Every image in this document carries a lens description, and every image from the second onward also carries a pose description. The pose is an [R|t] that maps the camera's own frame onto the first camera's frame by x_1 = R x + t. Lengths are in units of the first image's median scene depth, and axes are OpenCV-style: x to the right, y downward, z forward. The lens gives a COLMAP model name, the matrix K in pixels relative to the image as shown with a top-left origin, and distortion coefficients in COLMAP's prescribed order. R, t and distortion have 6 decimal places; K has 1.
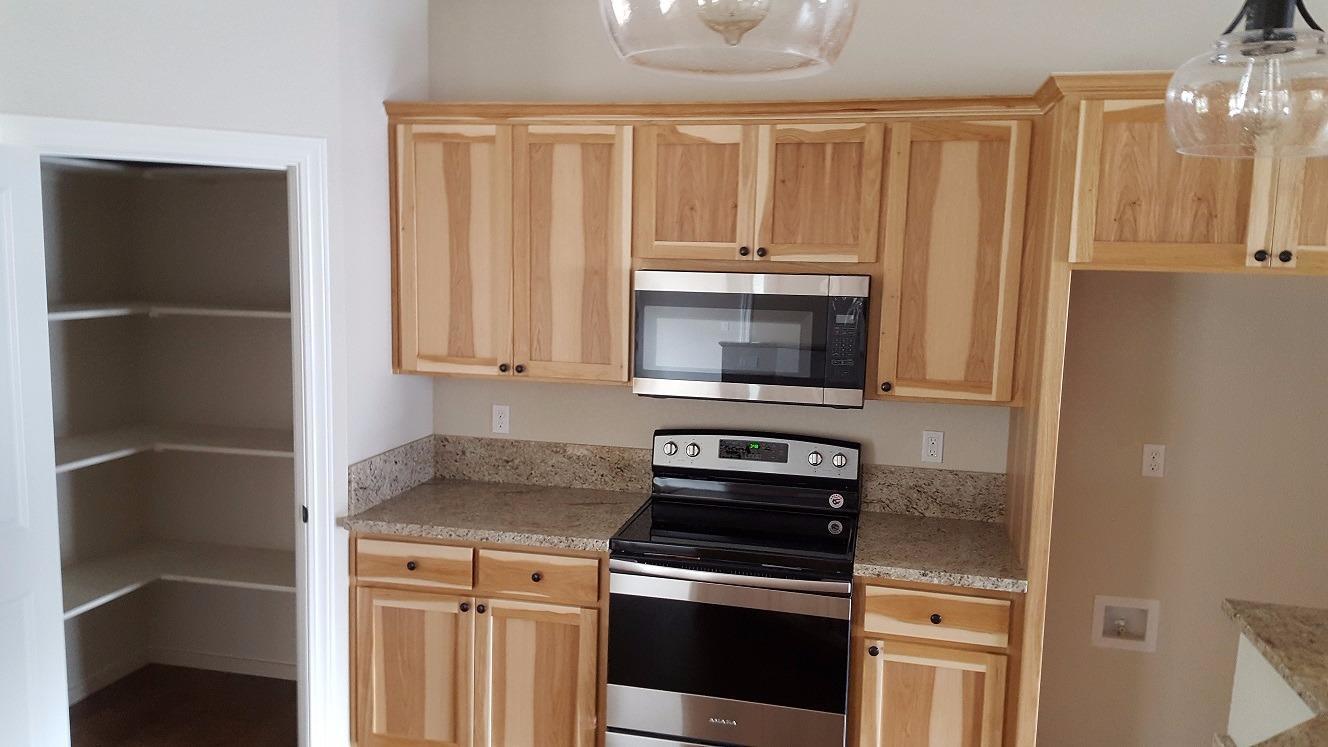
lens RADIAL K [[971.1, 0, 657.7], [0, 971.1, 380.9], [0, 0, 1]] dist [0.170288, -0.291913]
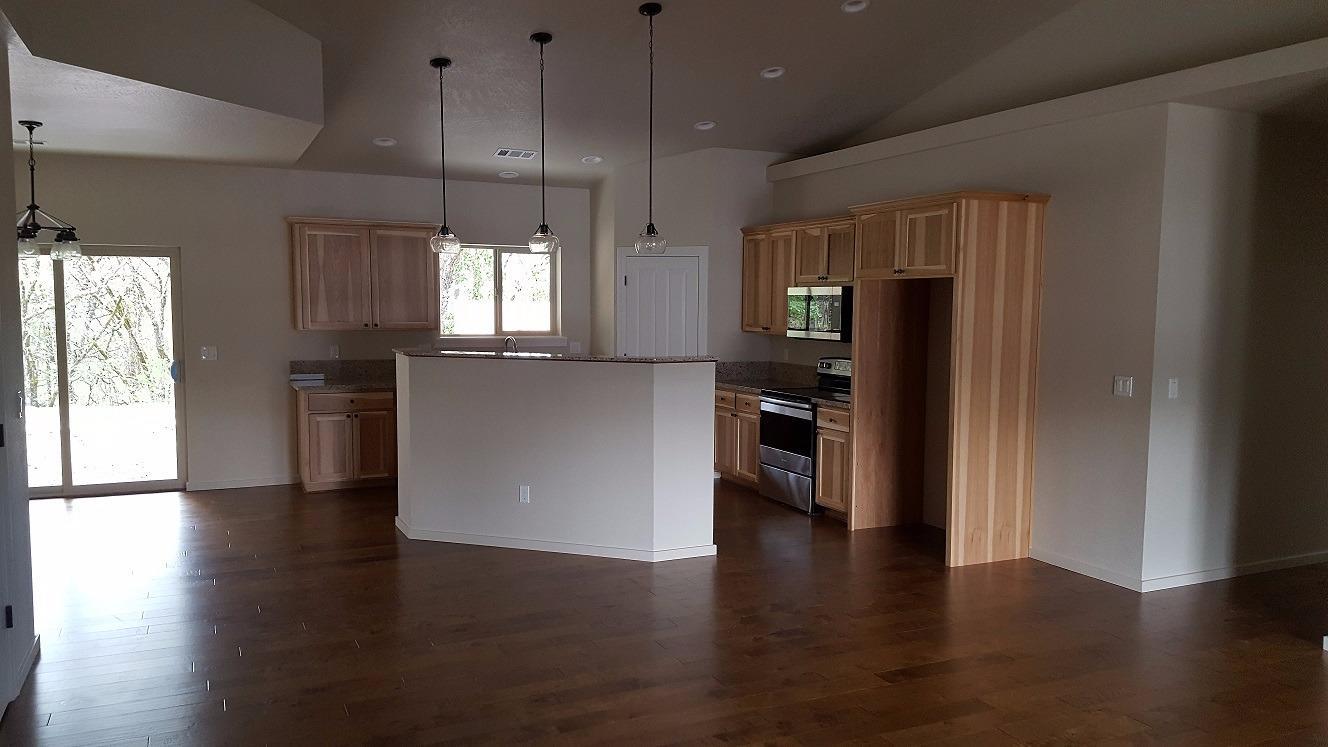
lens RADIAL K [[971.1, 0, 657.7], [0, 971.1, 380.9], [0, 0, 1]] dist [0.170288, -0.291913]
pose [[0.618132, 0.045902, -0.784733, 1.765974], [-0.095427, 0.995292, -0.016949, 0.203278], [0.780261, 0.085362, 0.619602, -0.814690]]
